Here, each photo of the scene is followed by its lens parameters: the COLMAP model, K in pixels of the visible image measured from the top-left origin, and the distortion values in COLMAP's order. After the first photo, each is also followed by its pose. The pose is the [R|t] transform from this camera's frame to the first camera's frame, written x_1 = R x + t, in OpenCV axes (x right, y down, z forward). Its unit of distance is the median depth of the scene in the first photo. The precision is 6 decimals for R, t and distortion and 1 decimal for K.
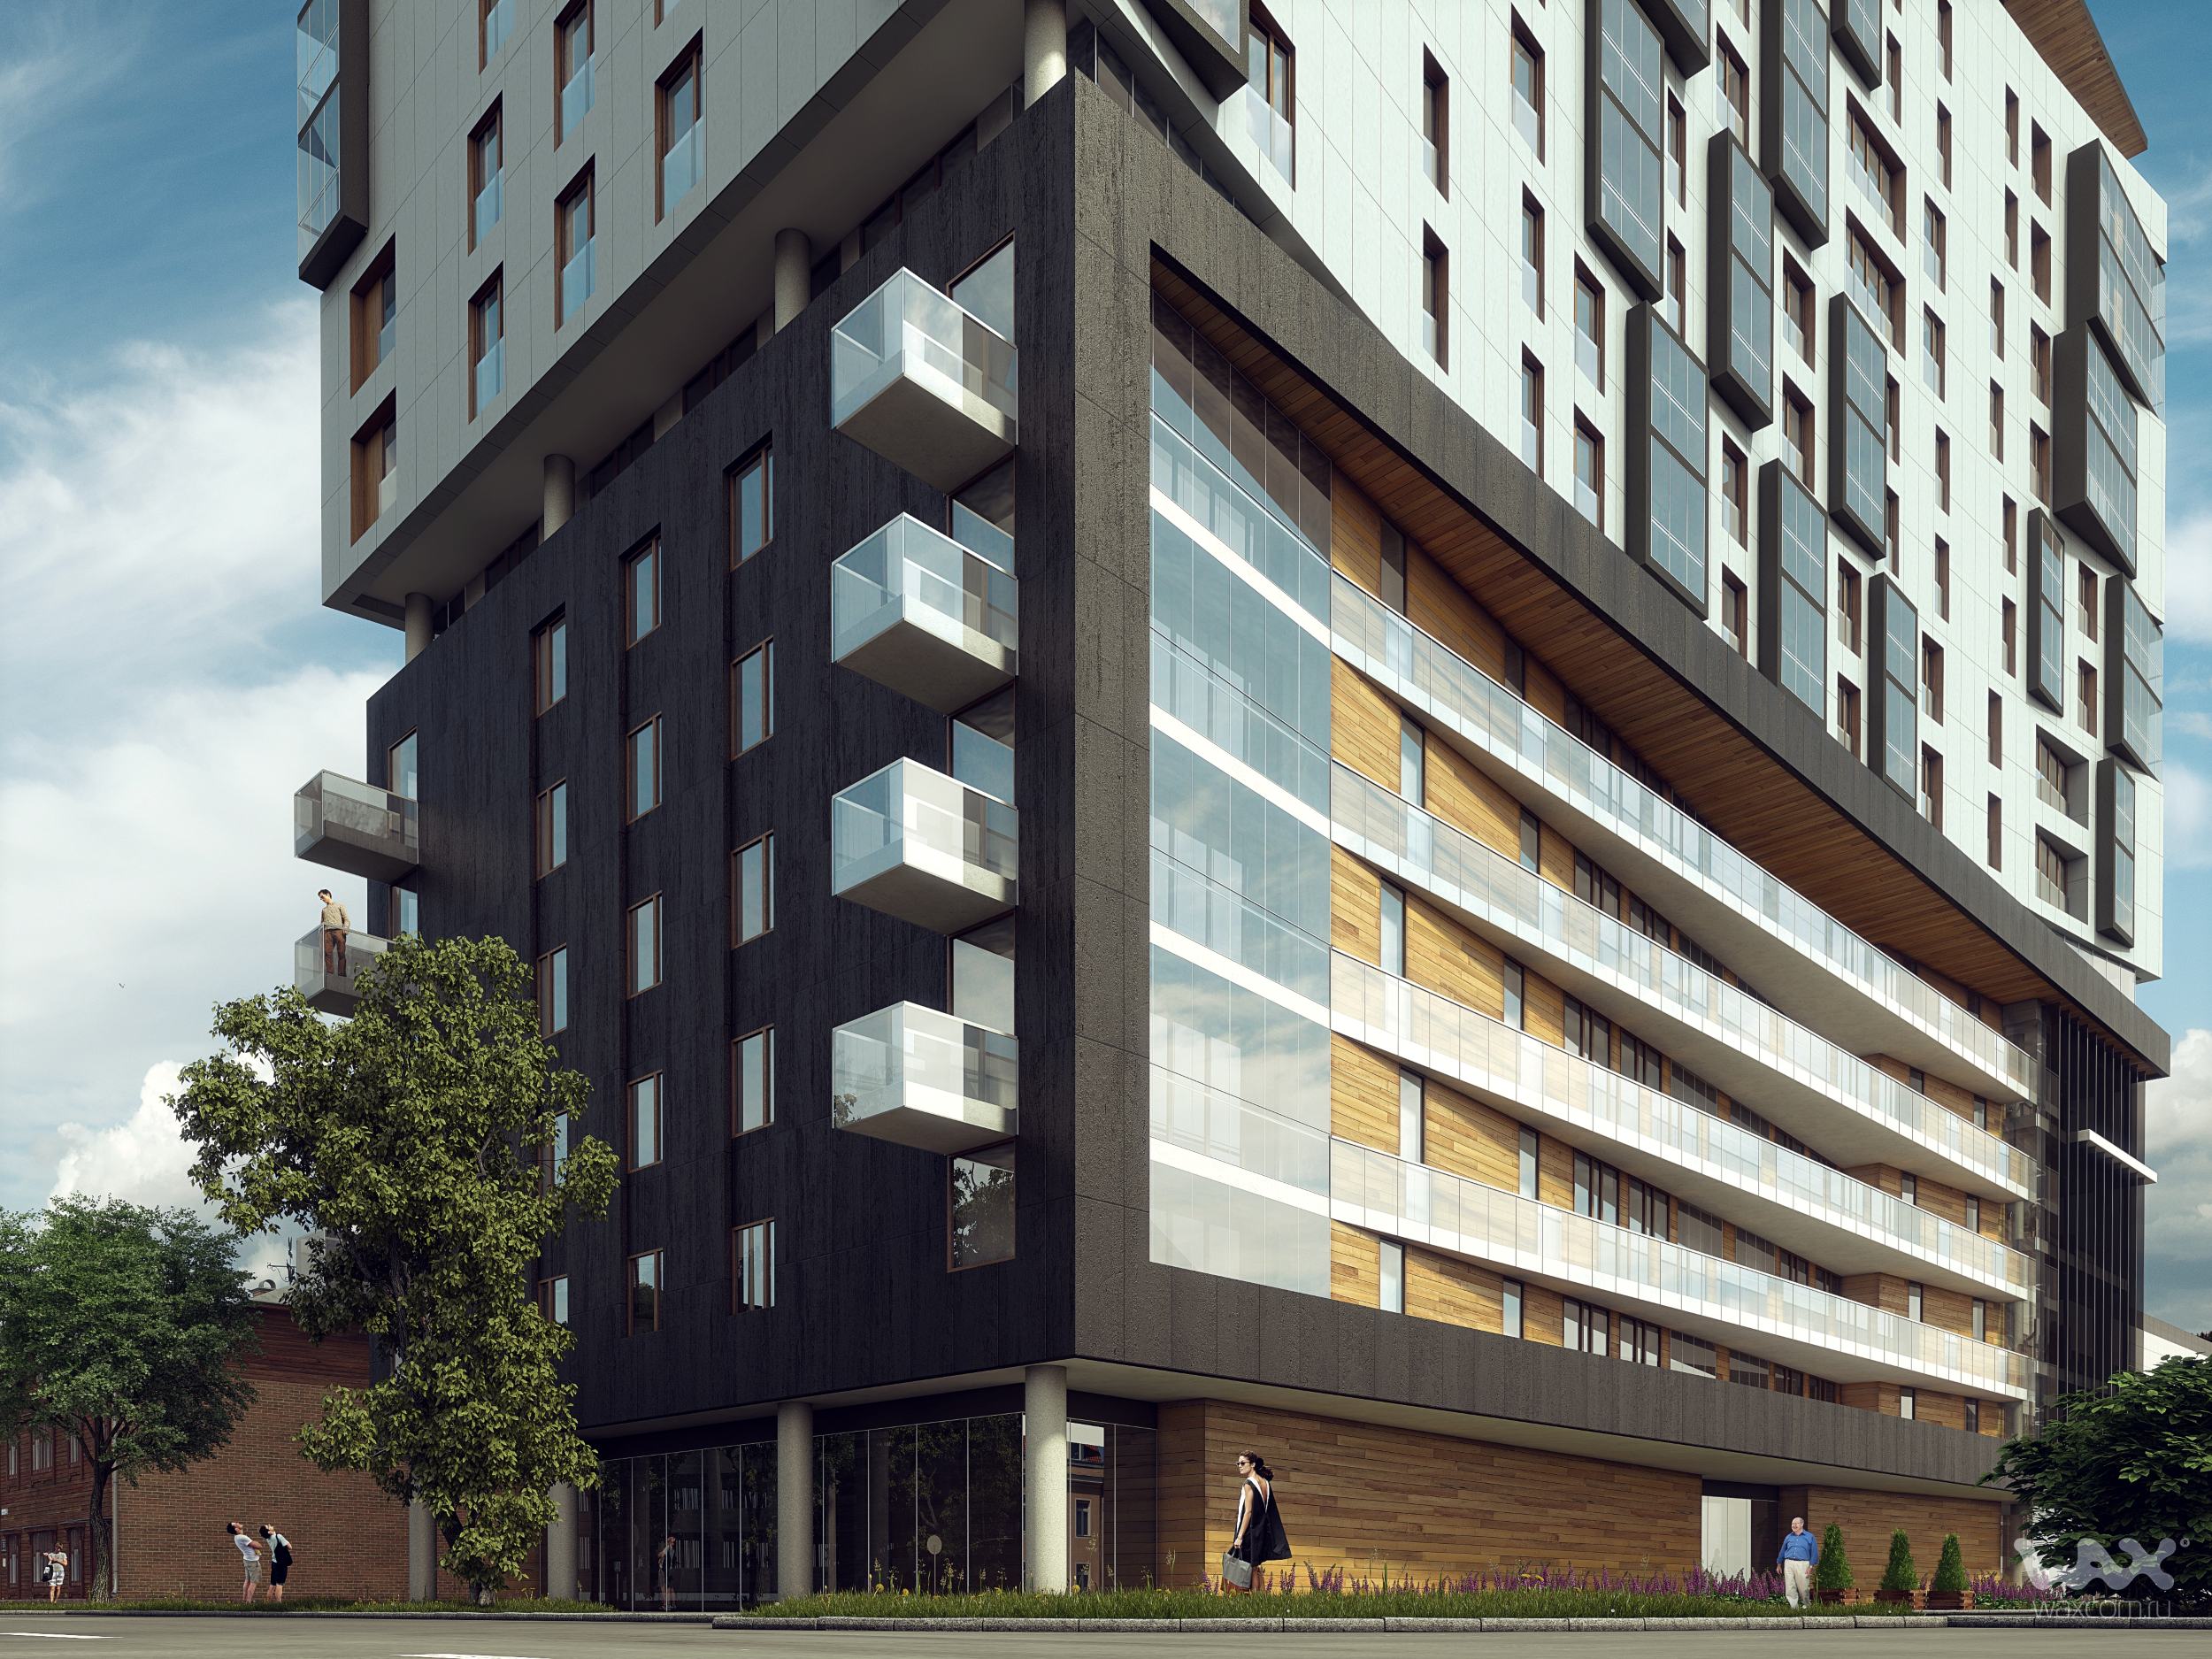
lens RADIAL K [[1716.5, 0, 1106.0], [0, 1716.5, 829.5], [0, 0, 1]] dist [0.034129, 0.001552]
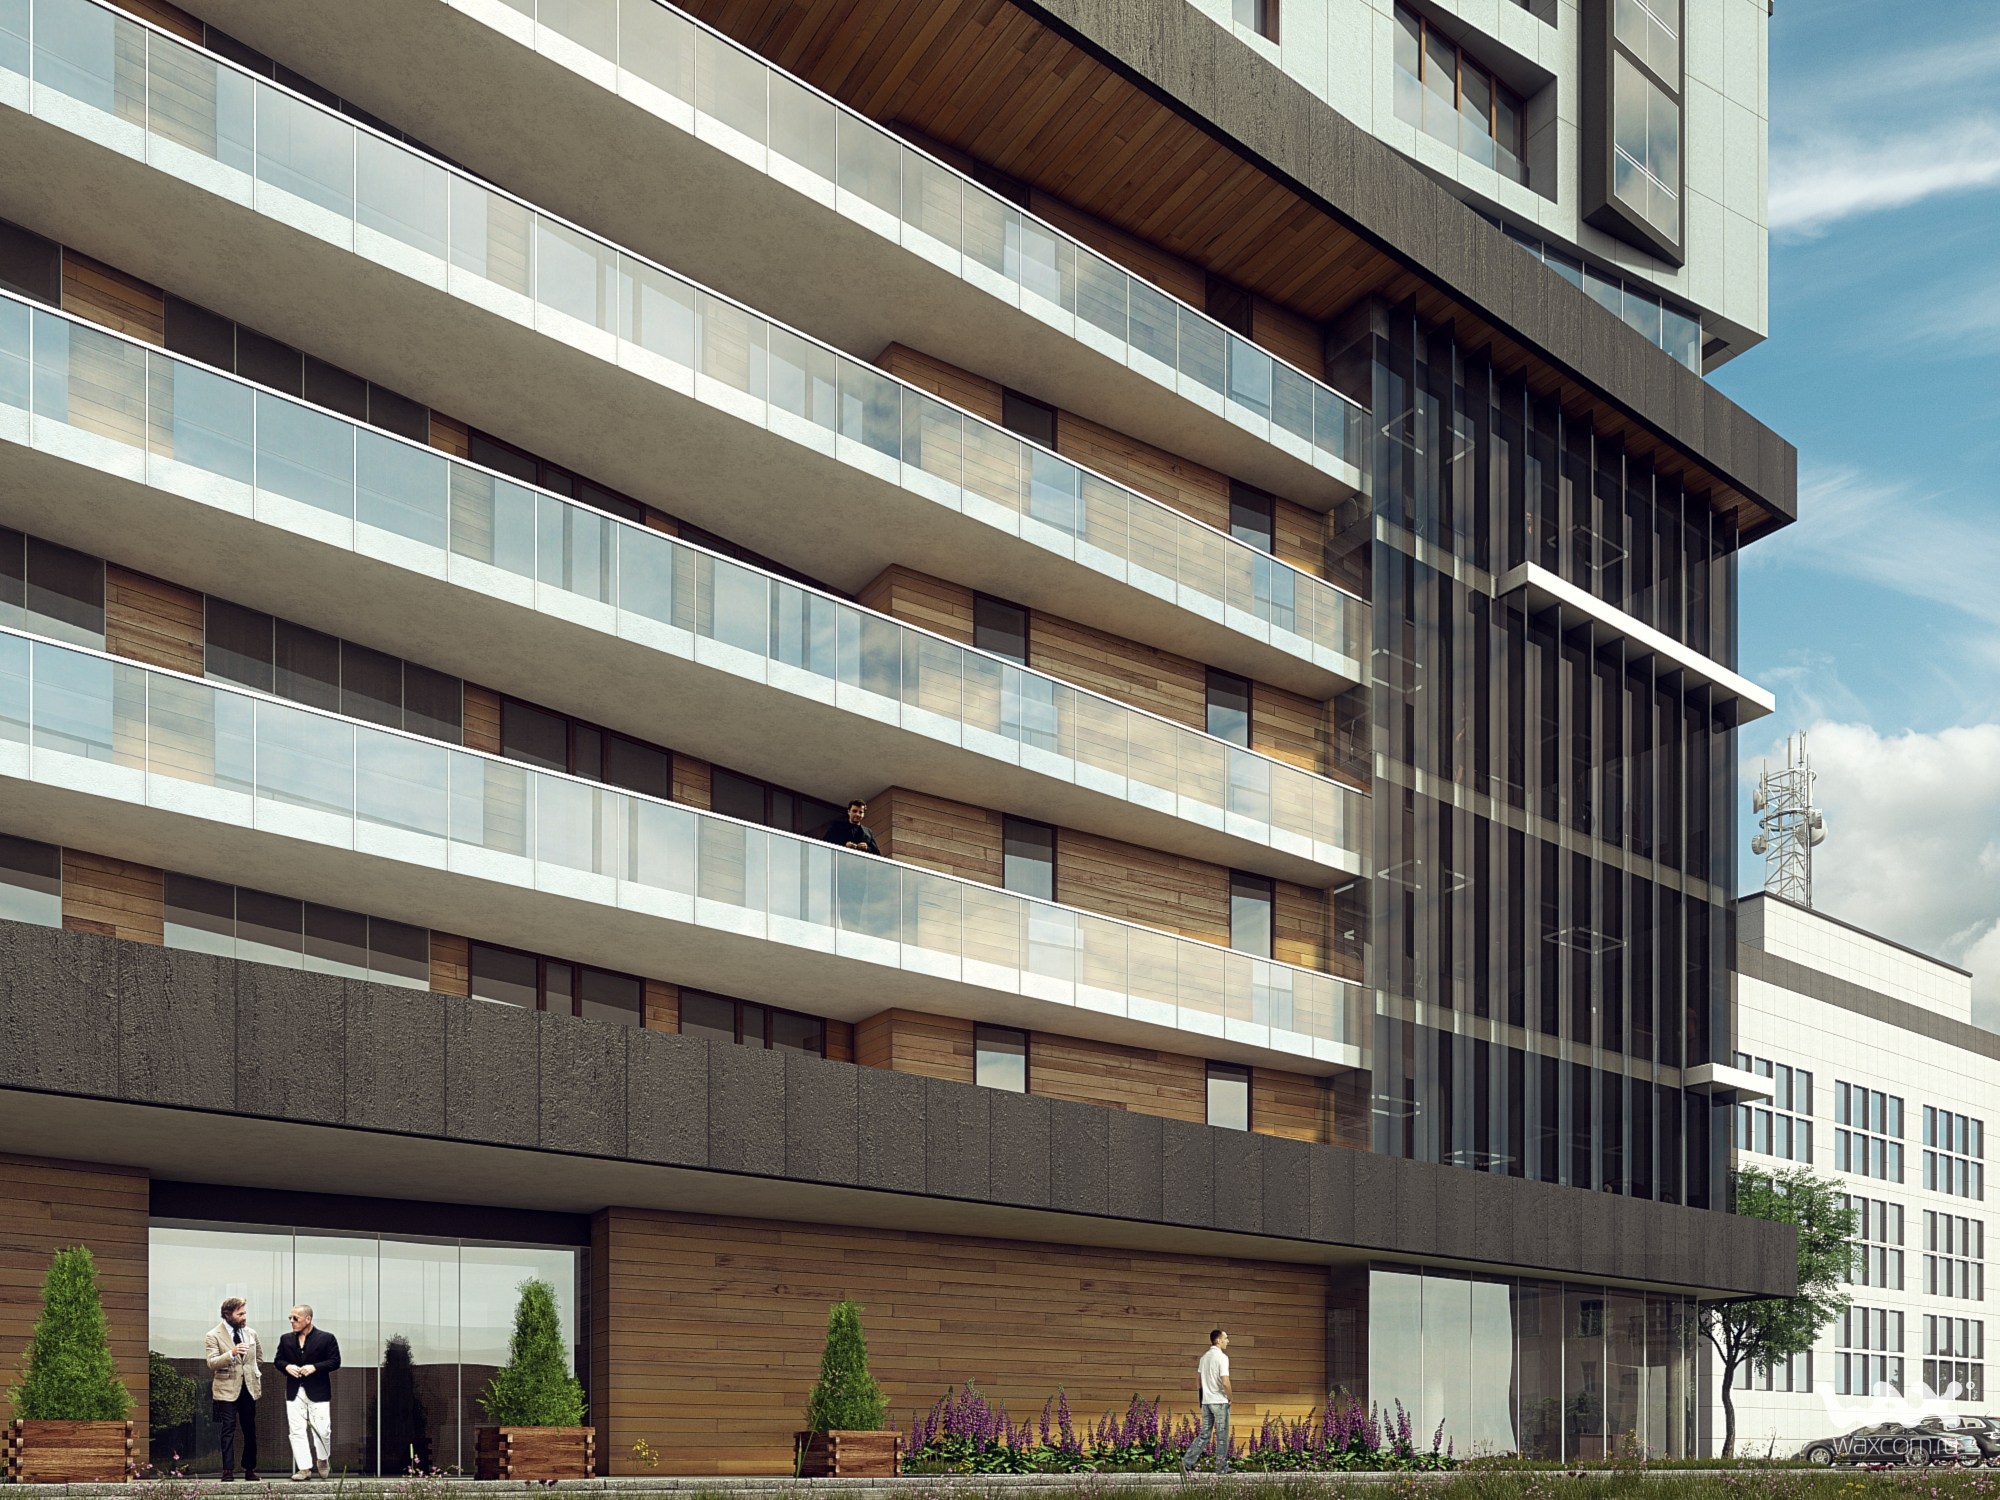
lens RADIAL K [[1611.9, 0, 1000.0], [0, 1611.9, 750.0], [0, 0, 1]] dist [0.039751, -0.000998]
pose [[0.986047, -0.053280, -0.157709, 0.498511], [0.053870, 0.998548, -0.000530, 0.226756], [0.157508, -0.007973, 0.987485, 0.512965]]
